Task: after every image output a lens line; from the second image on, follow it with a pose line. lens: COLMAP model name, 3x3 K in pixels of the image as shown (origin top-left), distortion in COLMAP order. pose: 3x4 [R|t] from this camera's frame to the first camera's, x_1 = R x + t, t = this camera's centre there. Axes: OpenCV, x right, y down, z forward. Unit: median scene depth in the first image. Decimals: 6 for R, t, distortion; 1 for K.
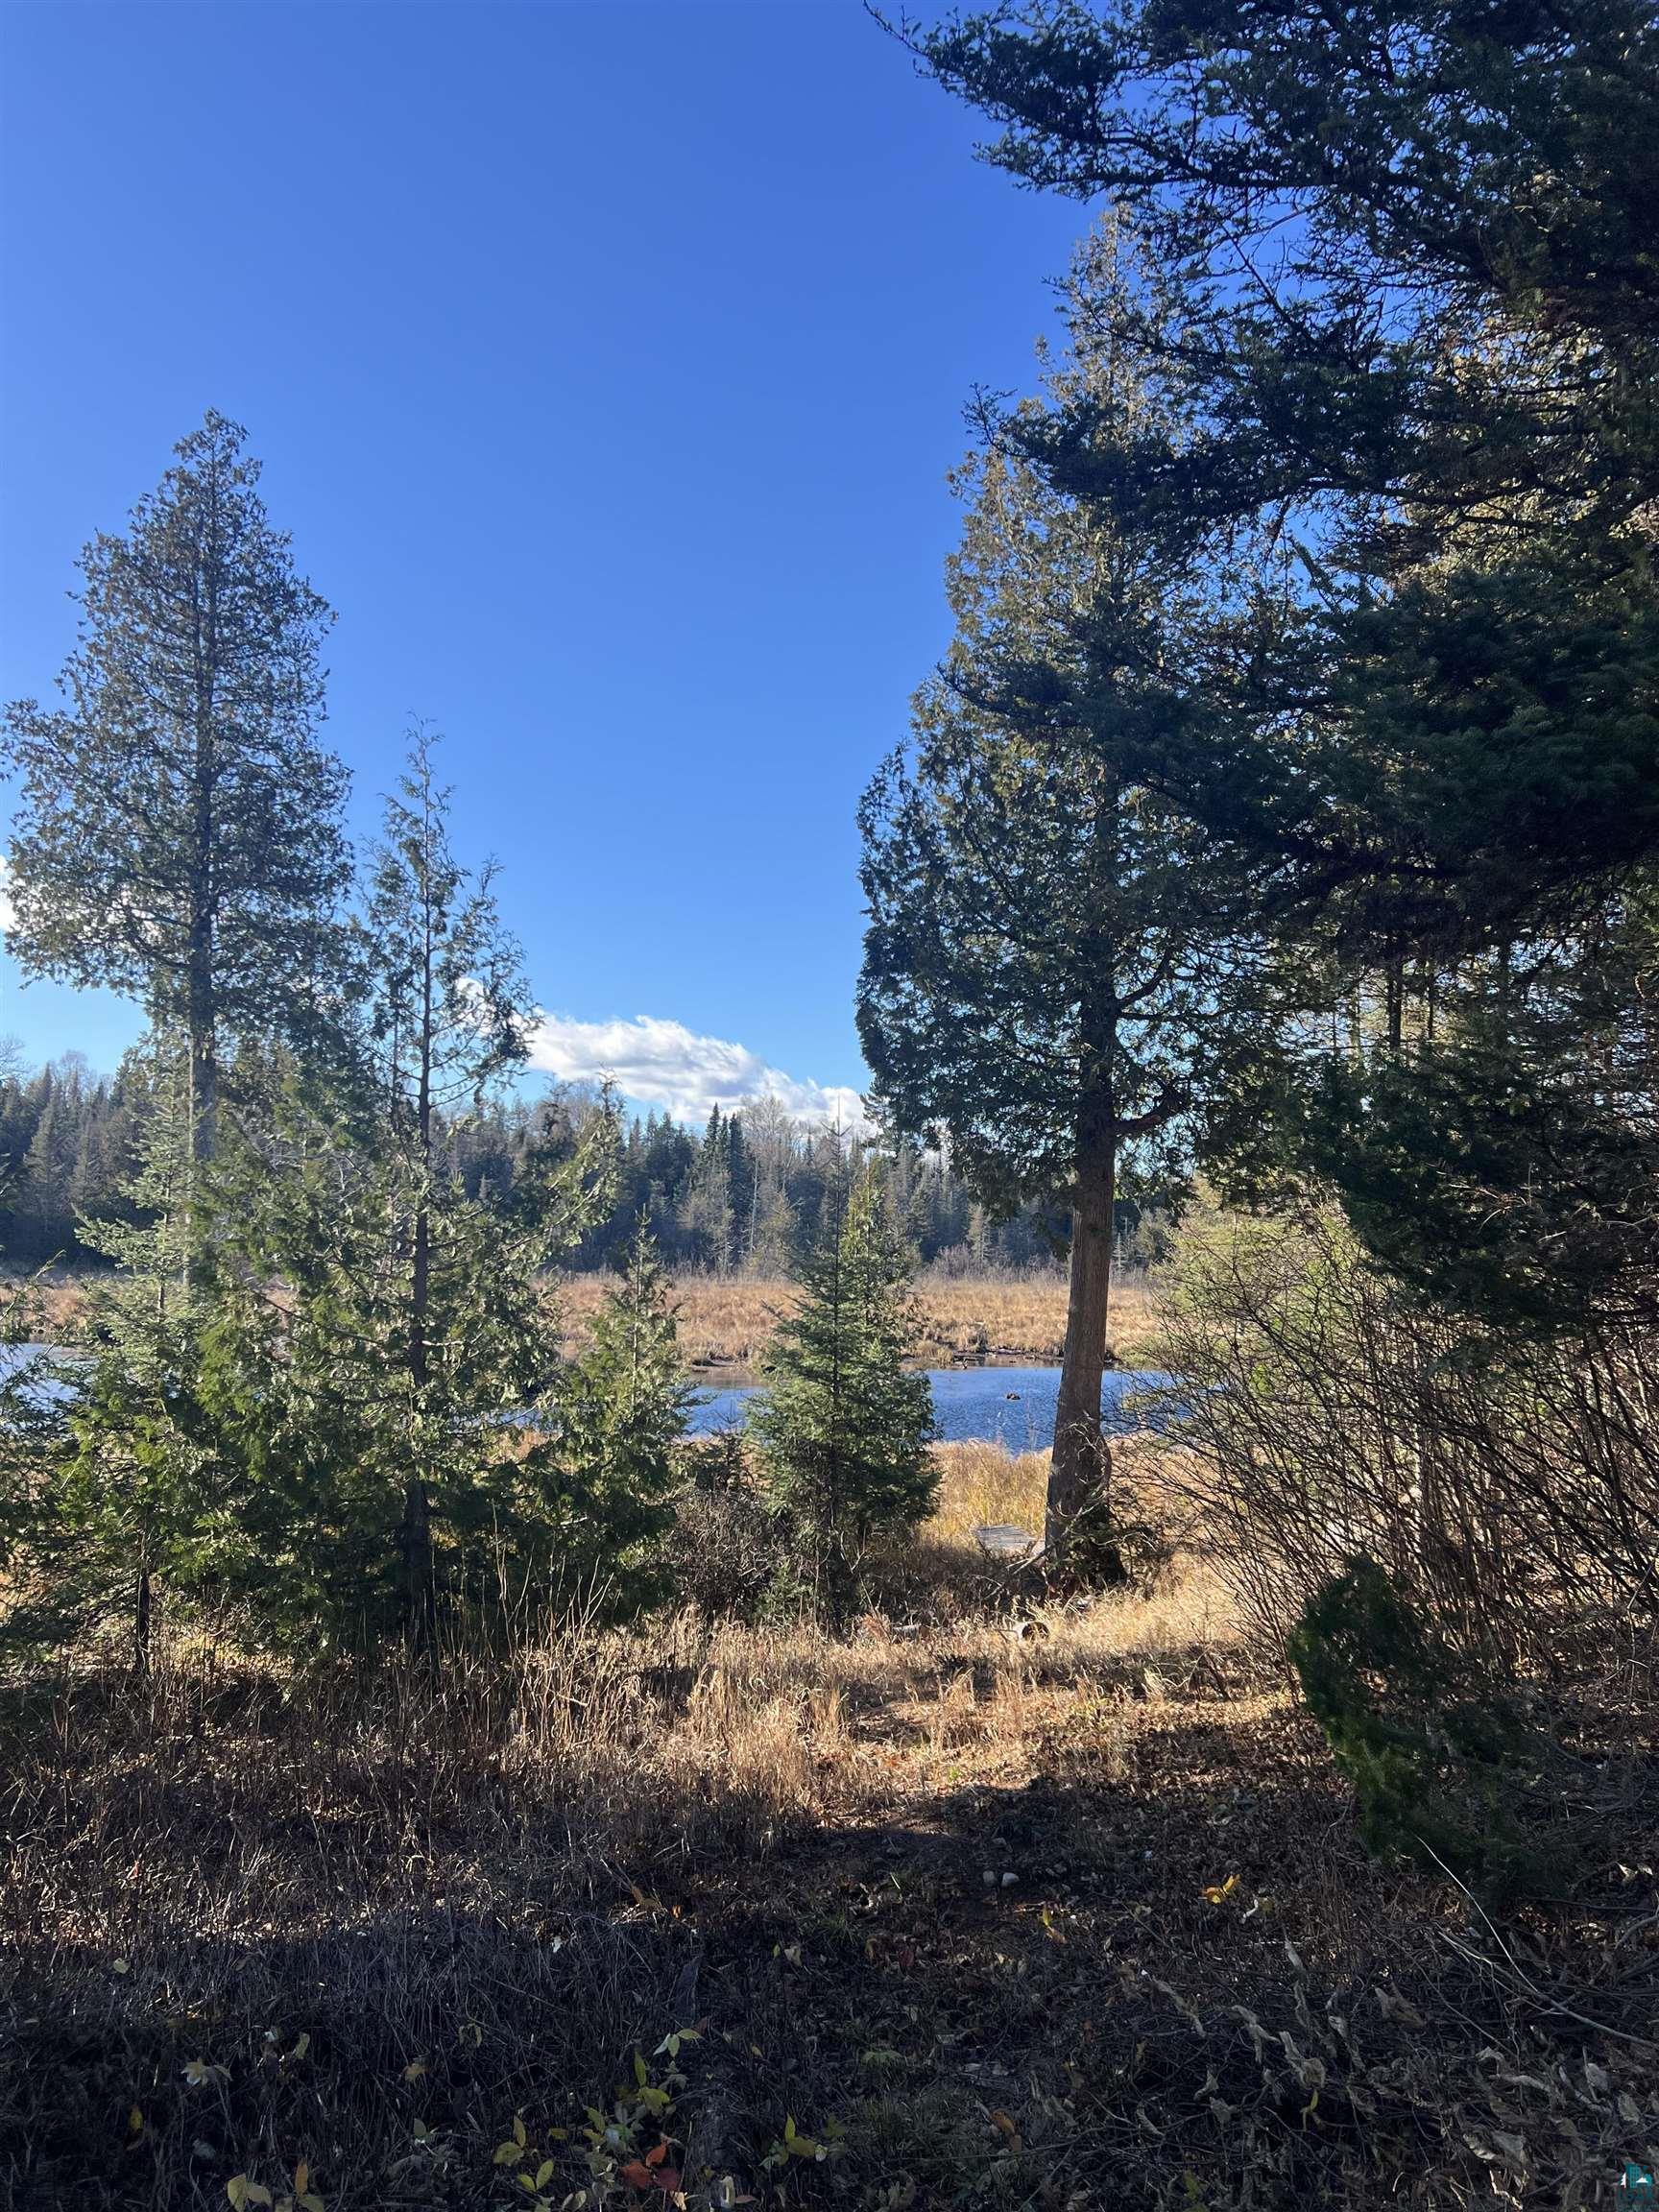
lens RADIAL K [[1660.3, 0, 818.6], [0, 1660.3, 1095.0], [0, 0, 1]] dist [0.109170, -0.159341]
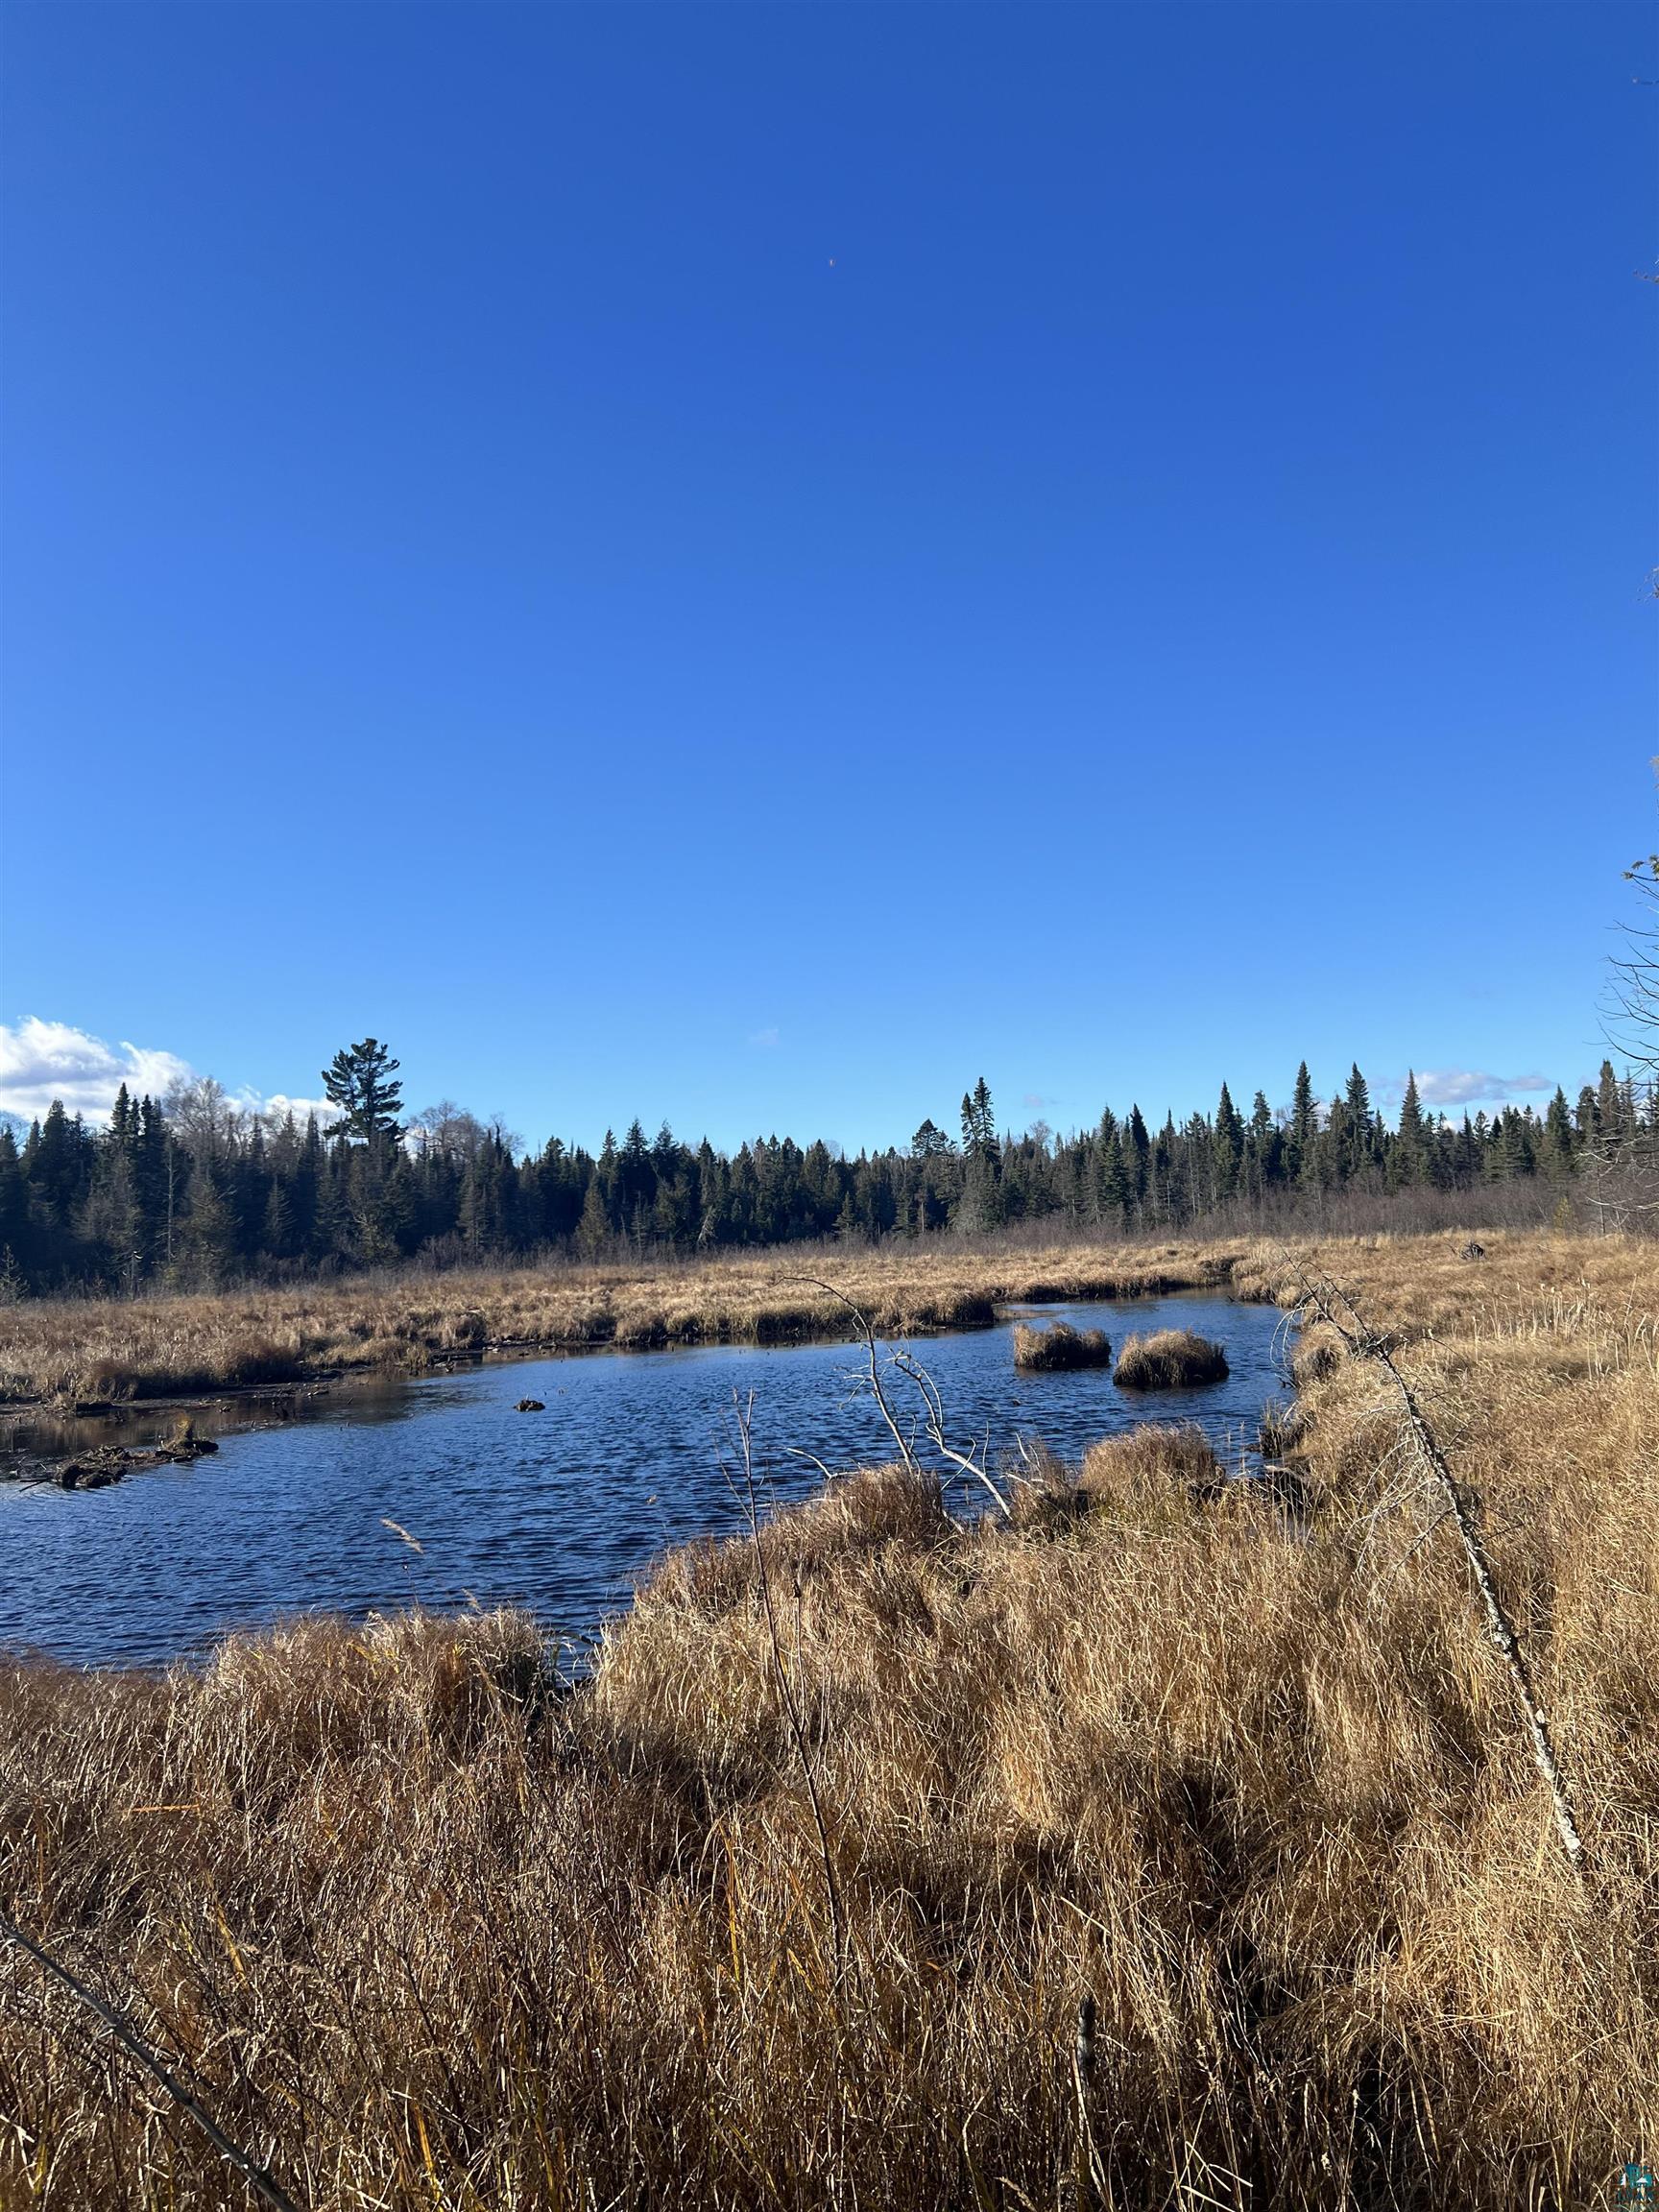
lens RADIAL K [[1660.3, 0, 818.6], [0, 1660.3, 1095.0], [0, 0, 1]] dist [0.109170, -0.159341]
pose [[0.952986, -0.054747, 0.298027, 0.017853], [0.055618, 0.998437, 0.005563, 0.029944], [-0.297866, 0.011274, 0.954541, 0.165005]]
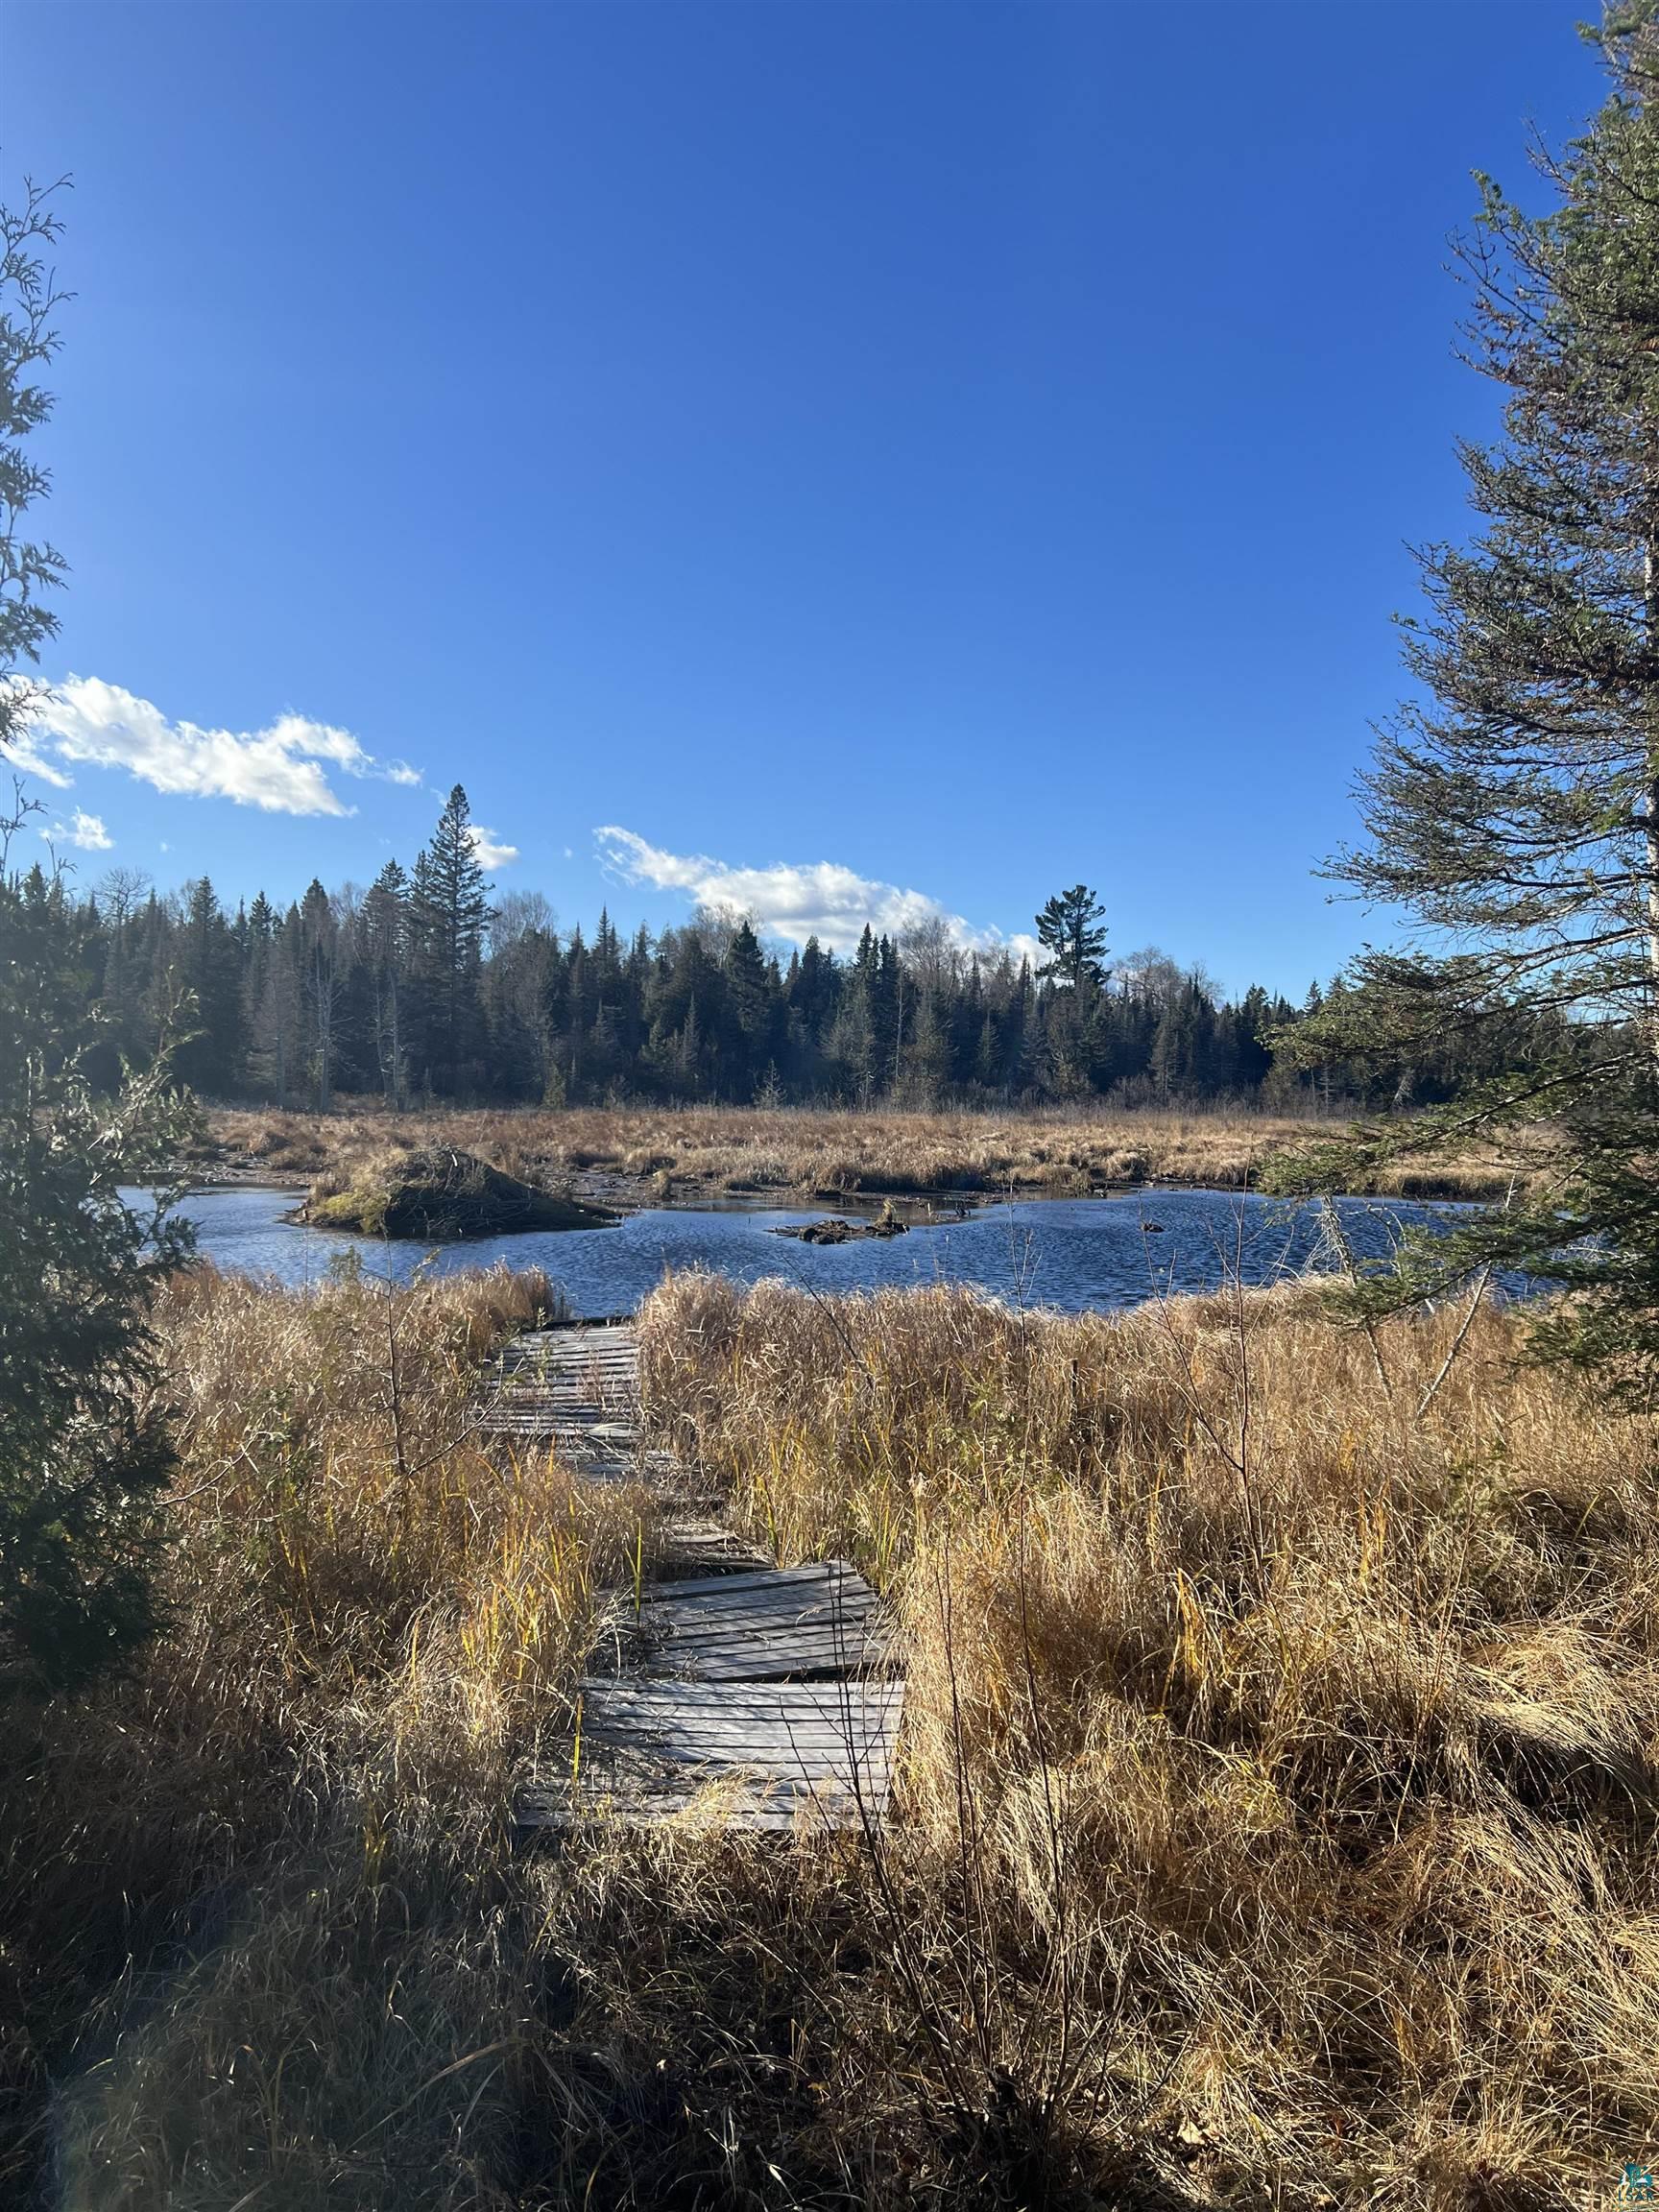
lens RADIAL K [[1660.3, 0, 818.6], [0, 1660.3, 1095.0], [0, 0, 1]] dist [0.109170, -0.159341]
pose [[0.992735, -0.008243, -0.120039, 0.024270], [0.018527, 0.996225, 0.084805, 0.025464], [0.118887, -0.086413, 0.989140, 0.120714]]
